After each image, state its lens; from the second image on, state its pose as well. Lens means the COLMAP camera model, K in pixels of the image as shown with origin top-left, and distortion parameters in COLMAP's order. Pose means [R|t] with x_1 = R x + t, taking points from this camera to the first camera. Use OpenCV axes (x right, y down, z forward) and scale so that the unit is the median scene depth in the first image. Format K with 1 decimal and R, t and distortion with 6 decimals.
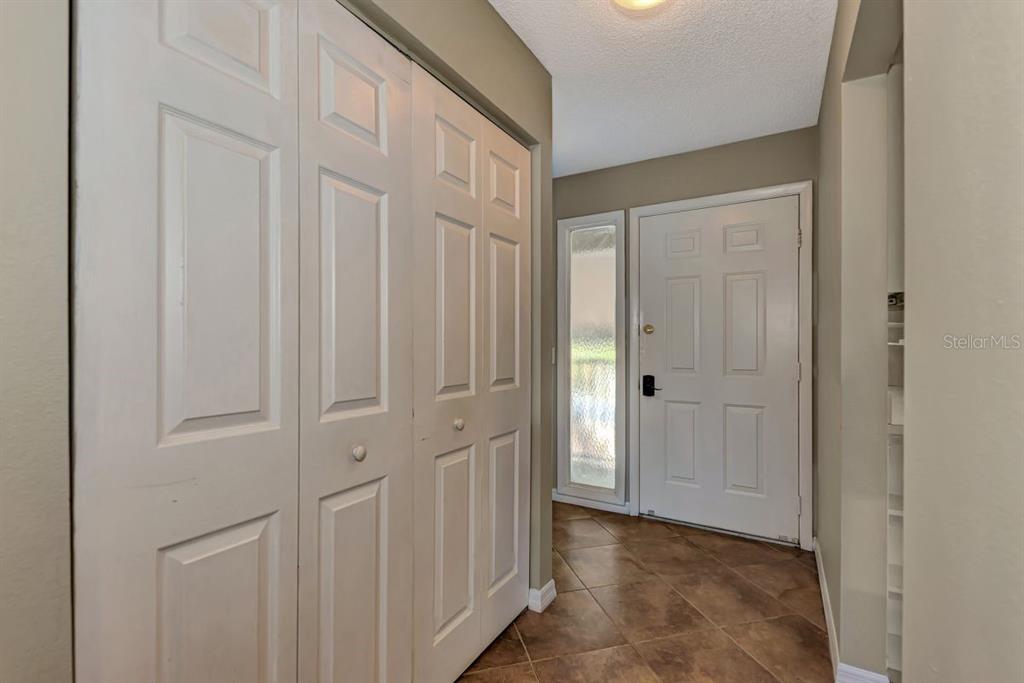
lens RADIAL K [[447.9, 0, 513.9], [0, 447.9, 341.4], [0, 0, 1]] dist [0.001930, -0.000482]
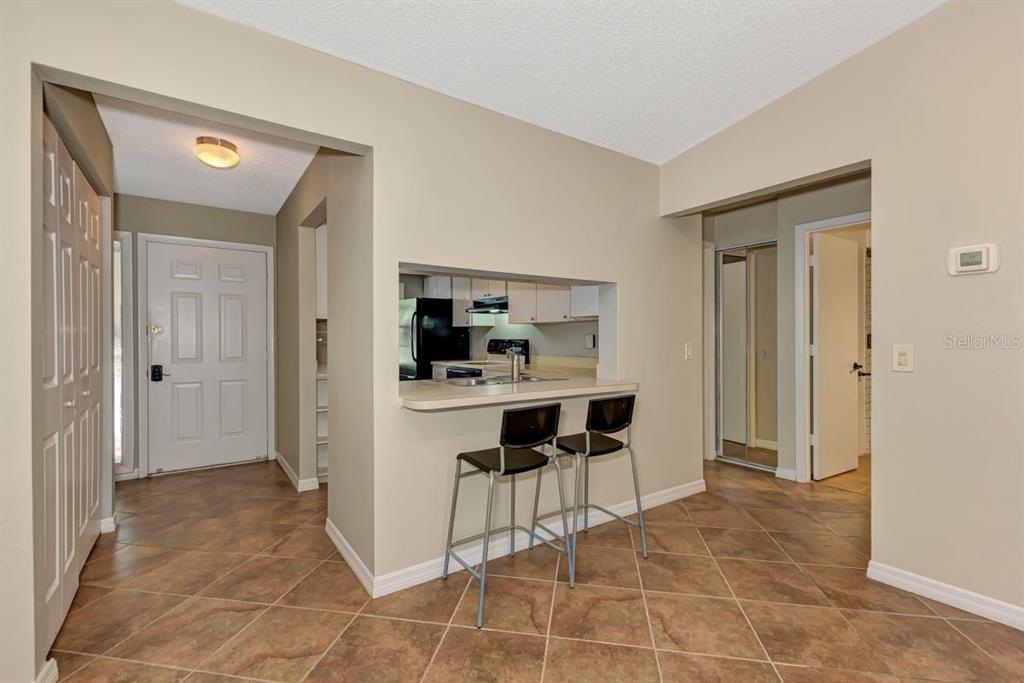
lens RADIAL K [[447.9, 0, 507.4], [0, 447.9, 343.7], [0, 0, 1]] dist [0.001930, -0.000482]
pose [[0.410826, -0.008989, 0.911670, -0.467855], [-0.000122, 0.999951, 0.009915, 0.000539], [-0.911714, -0.004185, 0.410805, -0.460335]]
